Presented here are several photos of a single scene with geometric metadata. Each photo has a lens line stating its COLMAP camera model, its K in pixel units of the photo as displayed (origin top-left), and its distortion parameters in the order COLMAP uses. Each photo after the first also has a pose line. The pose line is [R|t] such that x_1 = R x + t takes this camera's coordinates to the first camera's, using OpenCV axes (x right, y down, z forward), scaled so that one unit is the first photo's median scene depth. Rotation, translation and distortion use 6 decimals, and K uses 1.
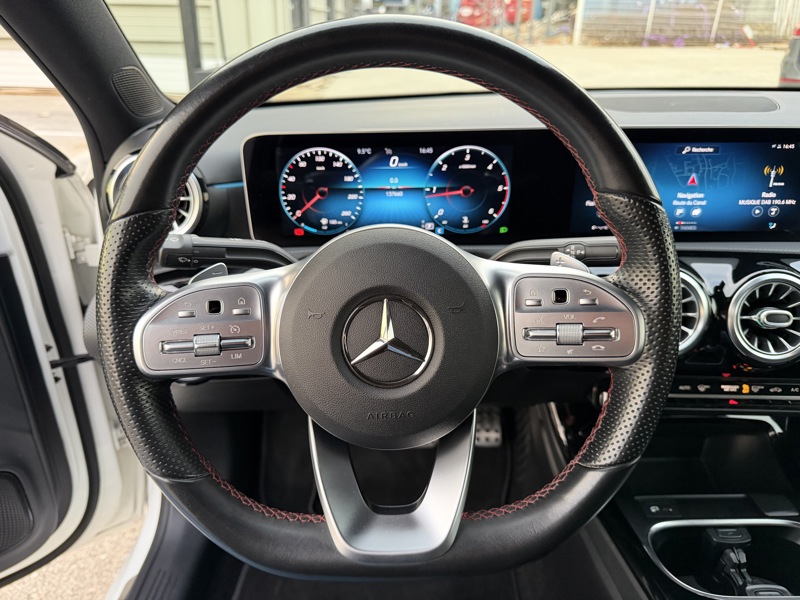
lens RADIAL K [[566.1, 0, 400.0], [0, 566.1, 300.0], [0, 0, 1]] dist [0.001946, -0.030506]
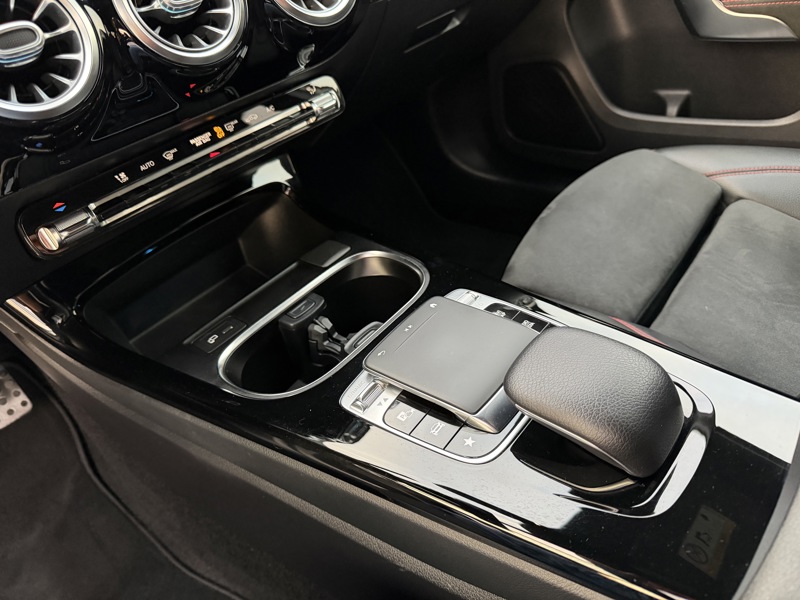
lens RADIAL K [[566.1, 0, 400.0], [0, 566.1, 300.0], [0, 0, 1]] dist [0.001946, -0.030506]
pose [[0.607646, -0.540579, 0.581842, 0.208389], [0.433457, 0.839605, 0.327382, 0.202150], [-0.665493, 0.053271, 0.744501, 0.304840]]
